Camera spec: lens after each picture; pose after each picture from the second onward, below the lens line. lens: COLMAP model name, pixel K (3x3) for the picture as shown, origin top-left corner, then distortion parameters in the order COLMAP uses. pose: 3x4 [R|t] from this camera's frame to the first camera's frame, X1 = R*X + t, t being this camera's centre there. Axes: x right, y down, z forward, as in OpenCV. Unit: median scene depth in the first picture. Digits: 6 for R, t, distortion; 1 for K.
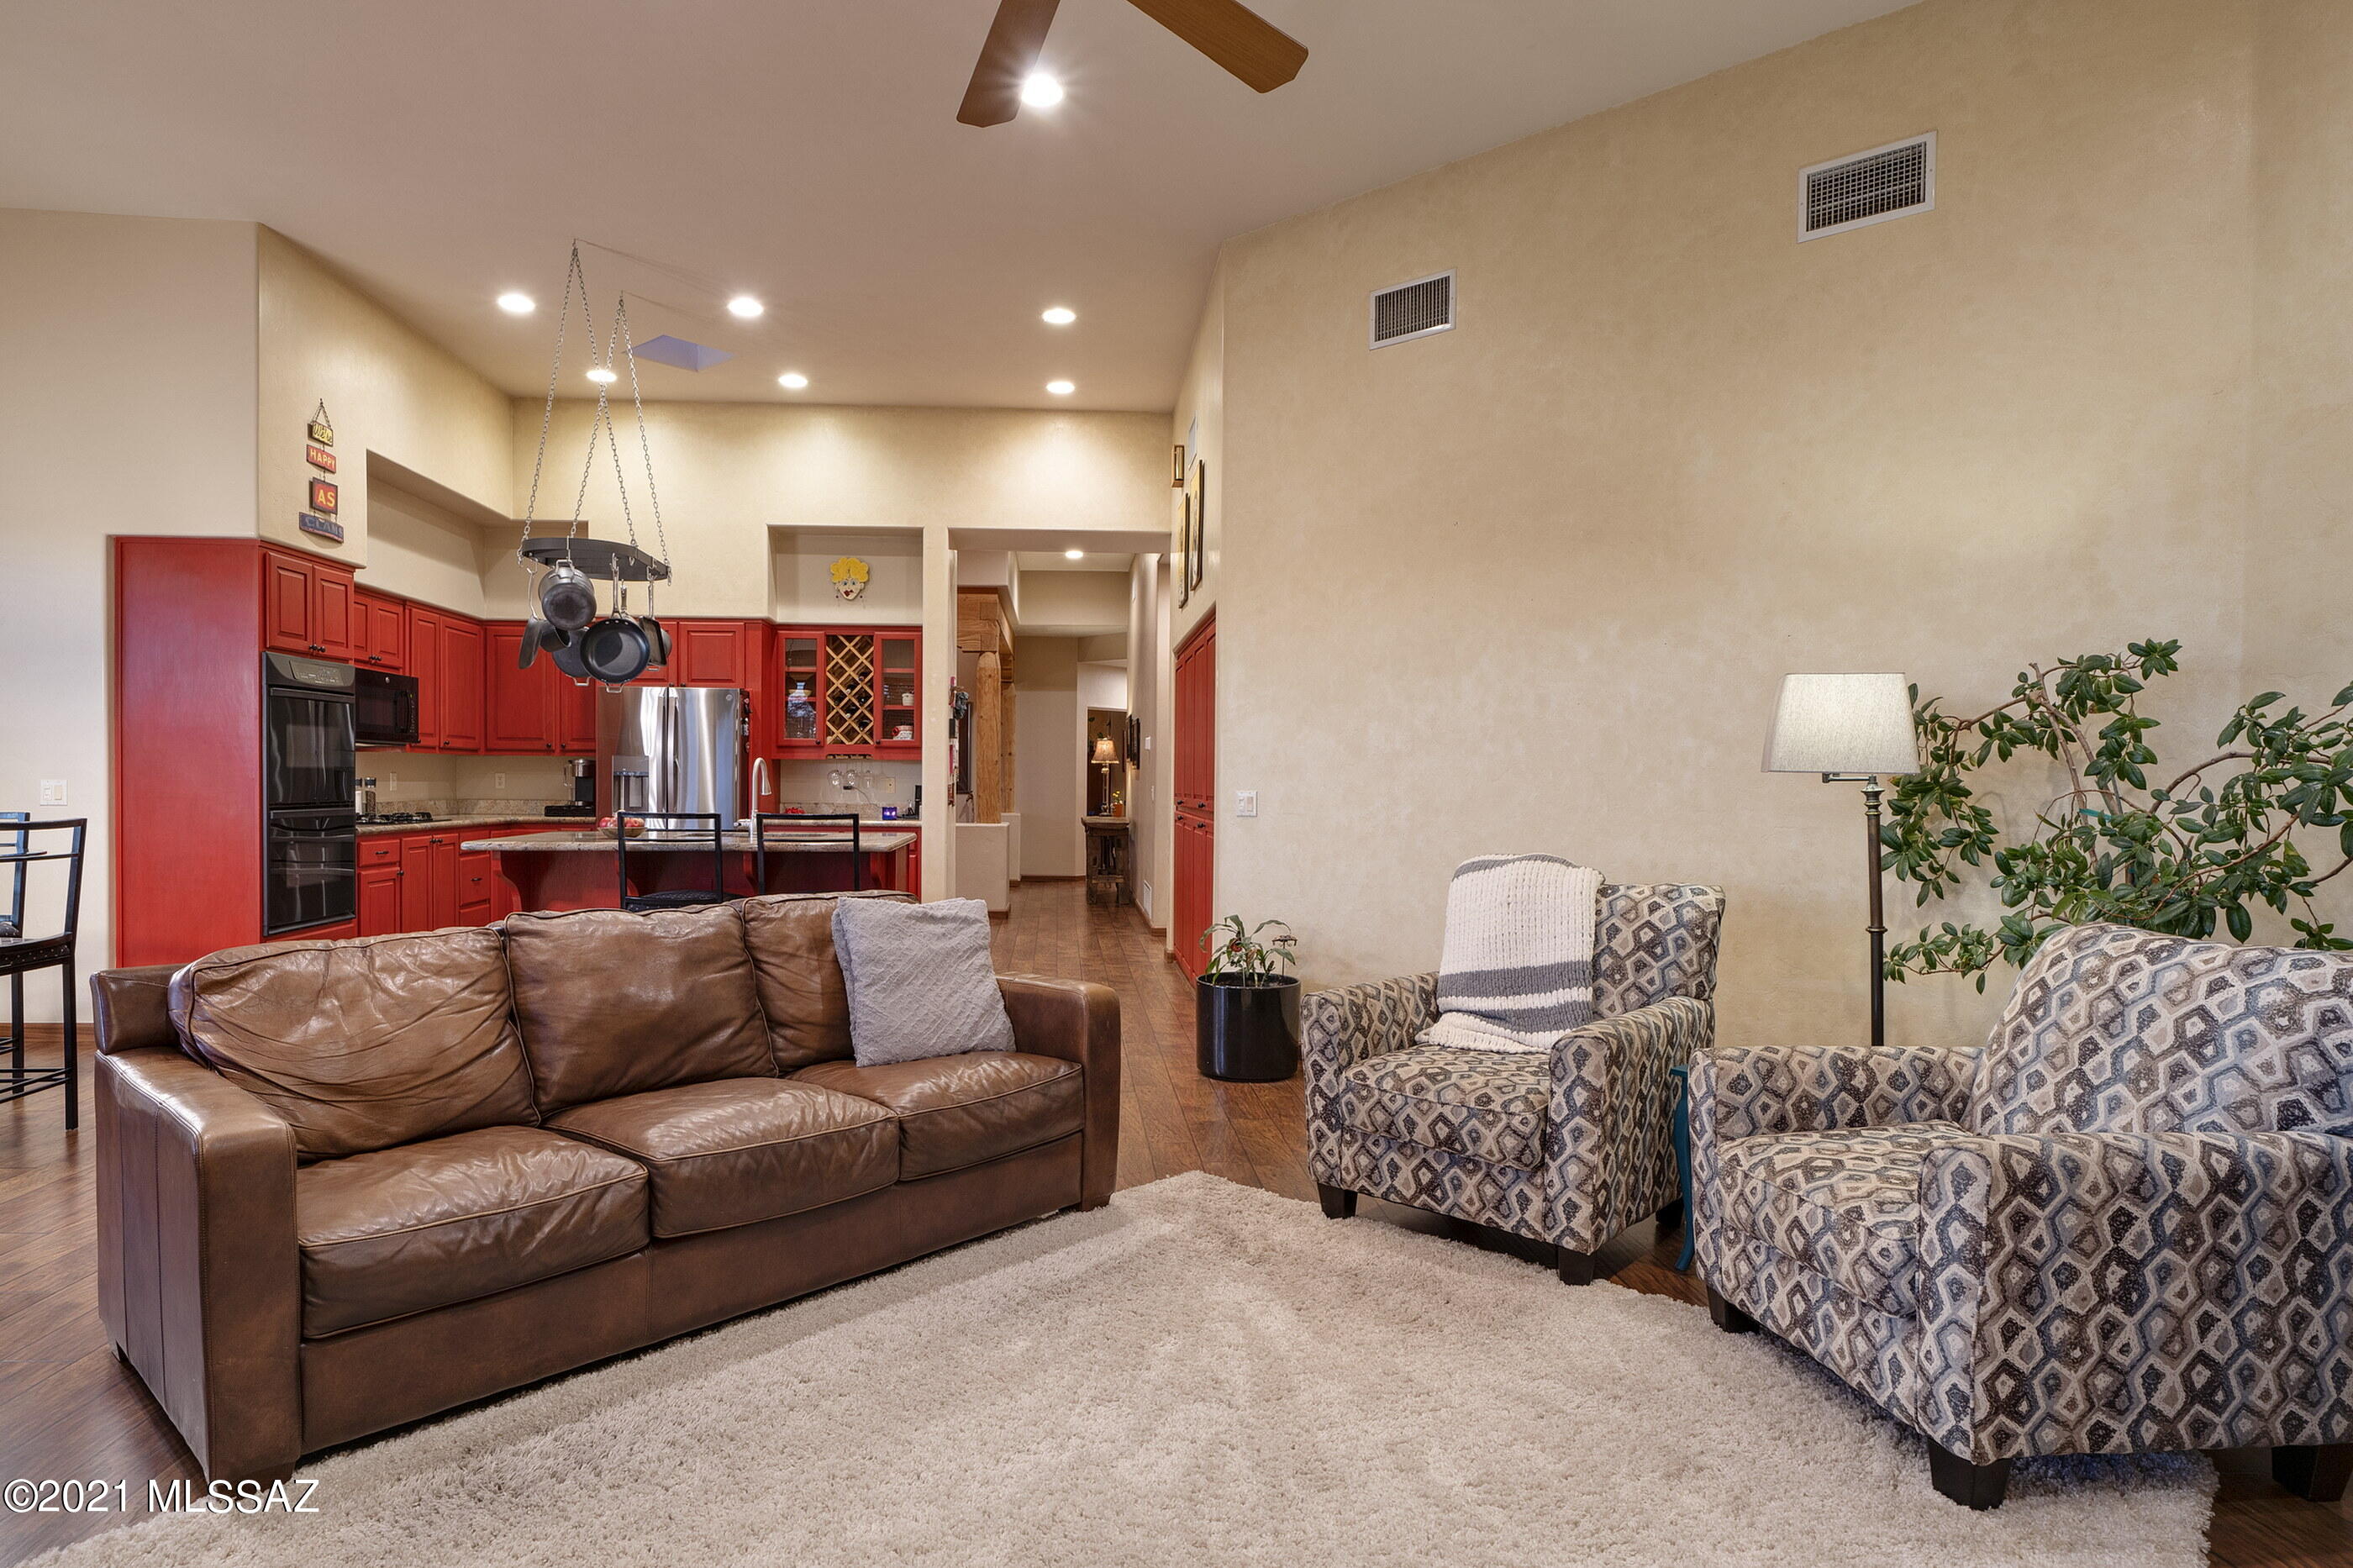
lens RADIAL K [[1307.4, 0, 1105.5], [0, 1307.4, 804.5], [0, 0, 1]] dist [-0.002553, -0.000746]
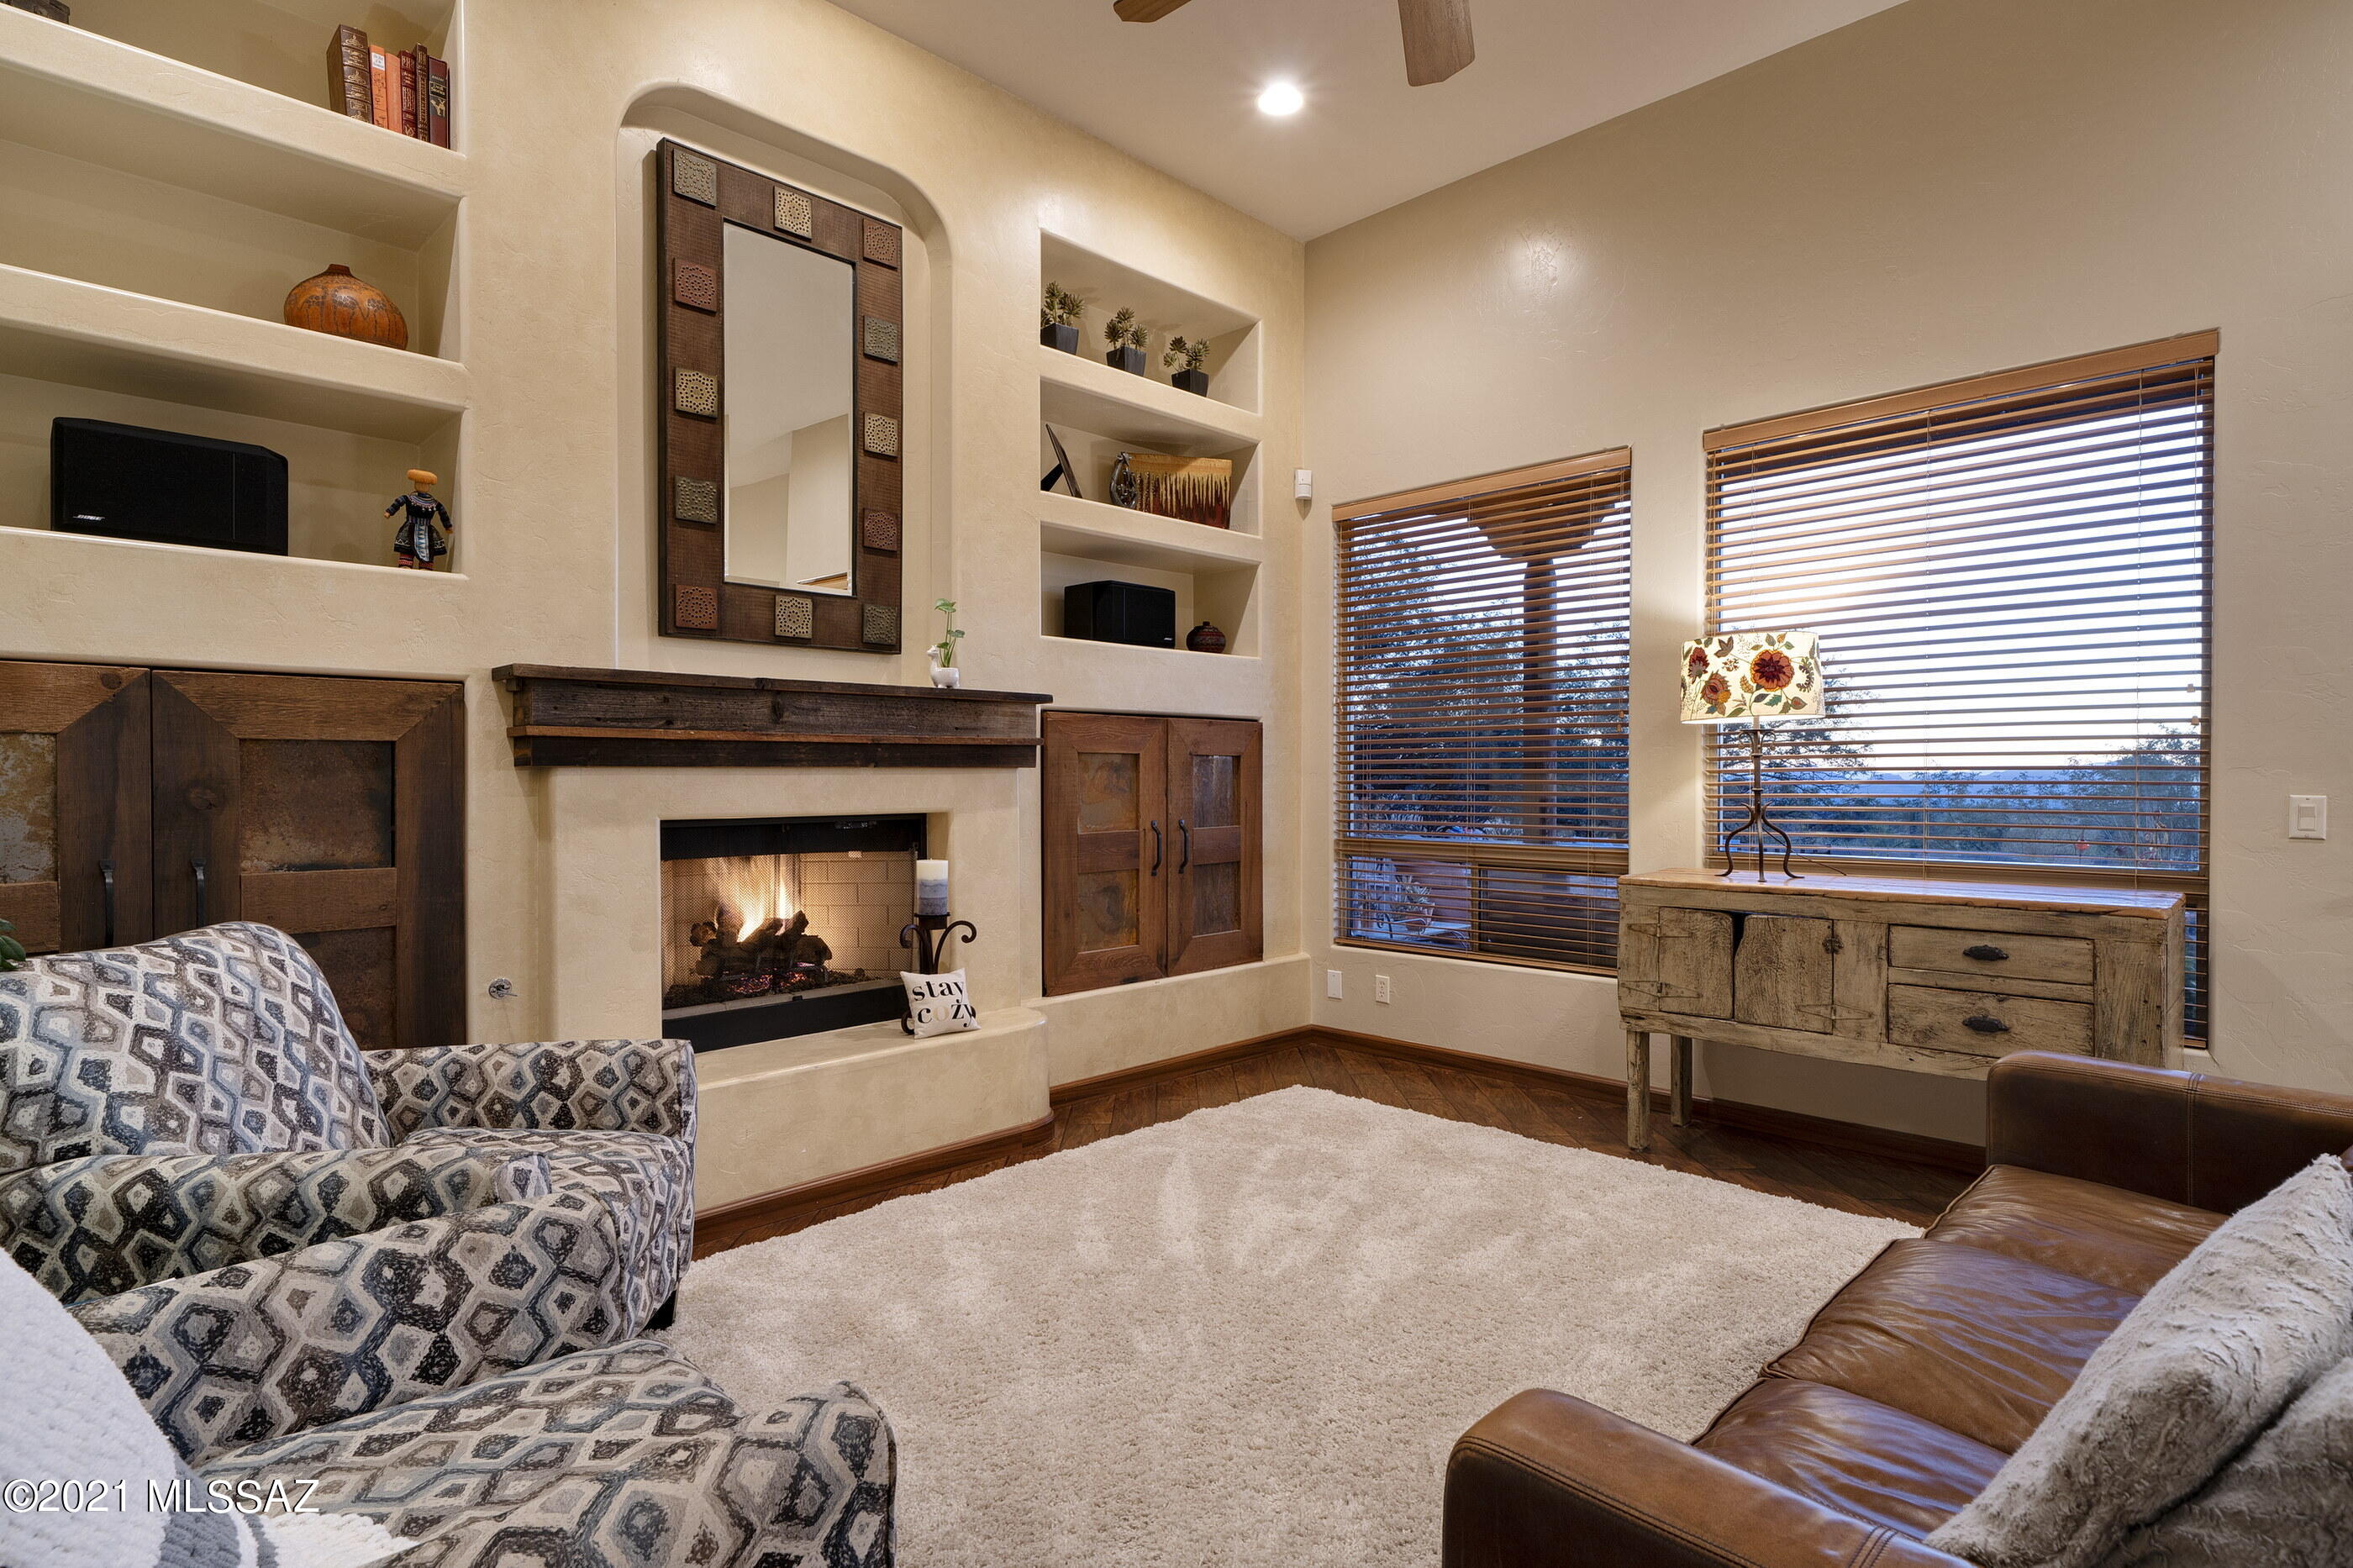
lens RADIAL K [[1199.1, 0, 1176.5], [0, 1199.1, 784.0], [0, 0, 1]] dist [-0.001691, 0.000590]
pose [[-0.999685, -0.008420, 0.023664, 0.039198], [-0.007707, 0.999519, 0.030025, -0.015696], [-0.023906, 0.029833, -0.999269, 0.738989]]
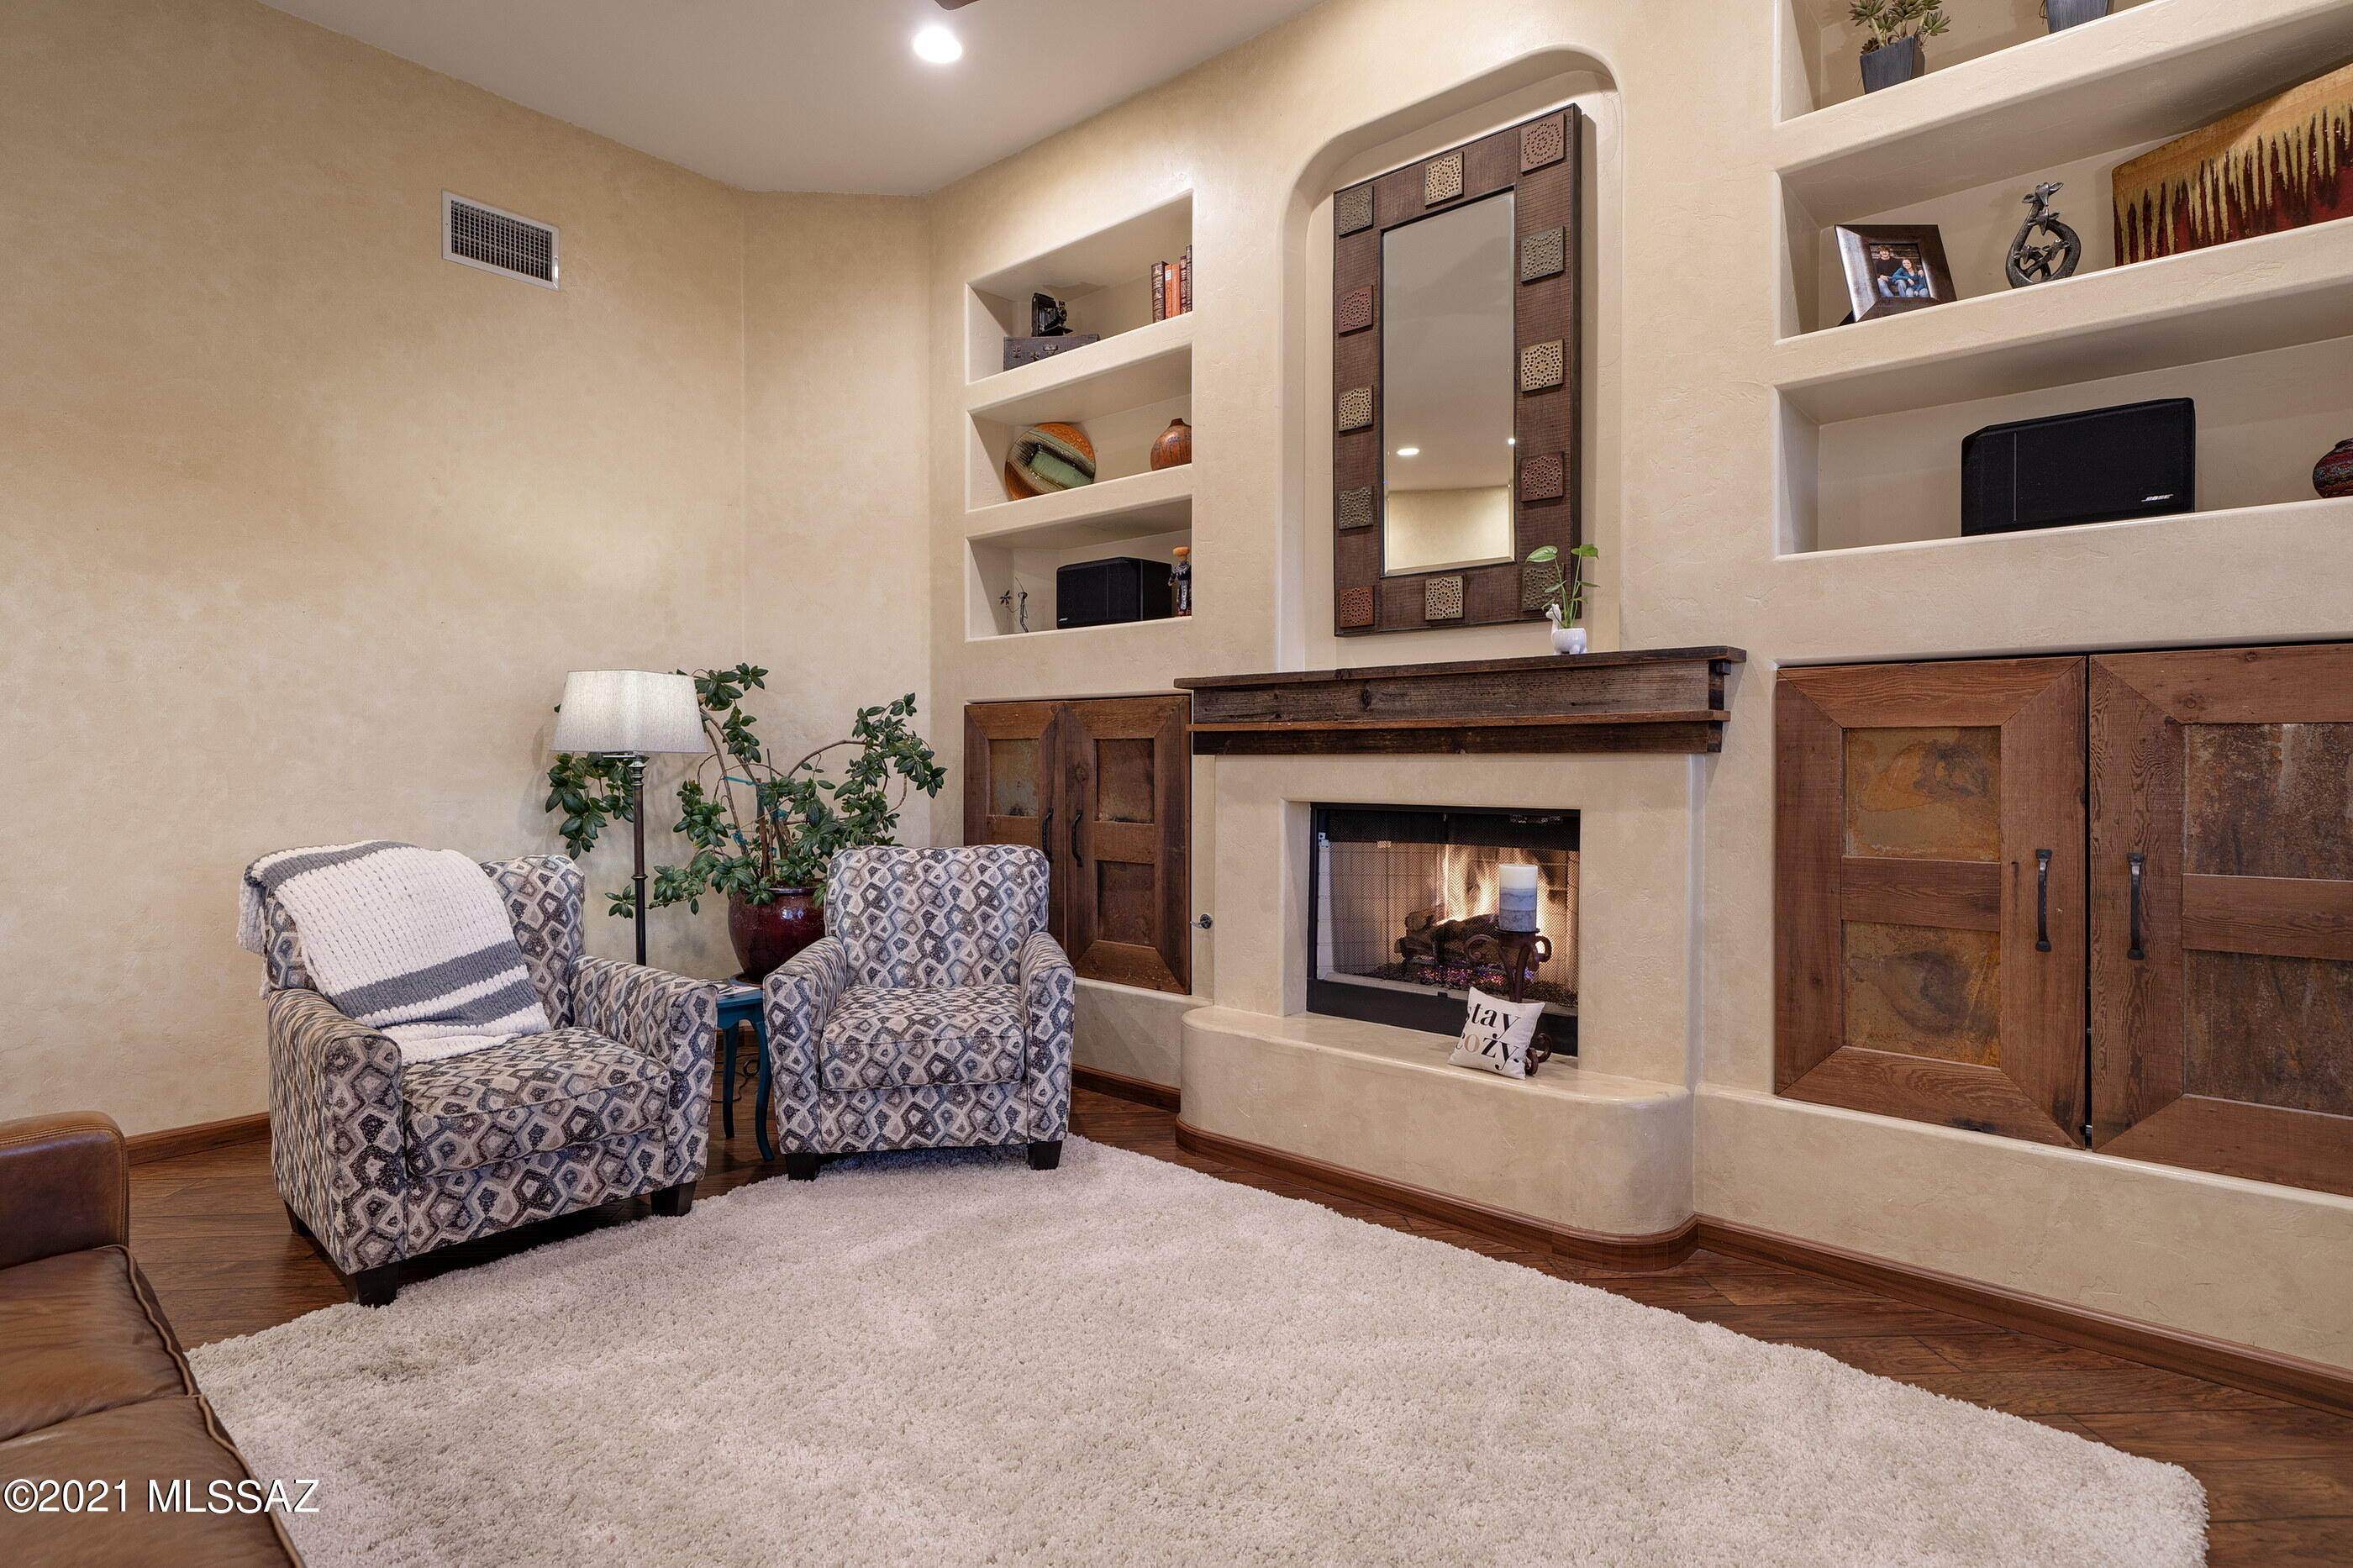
lens RADIAL K [[1192.3, 0, 1172.3], [0, 1192.3, 767.5], [0, 0, 1]] dist [0.000724, 0.000637]
pose [[-0.033617, -0.014436, 0.999331, -0.321881], [0.019551, 0.999695, 0.015099, -0.009426], [-0.999244, 0.020046, -0.033325, 0.297695]]
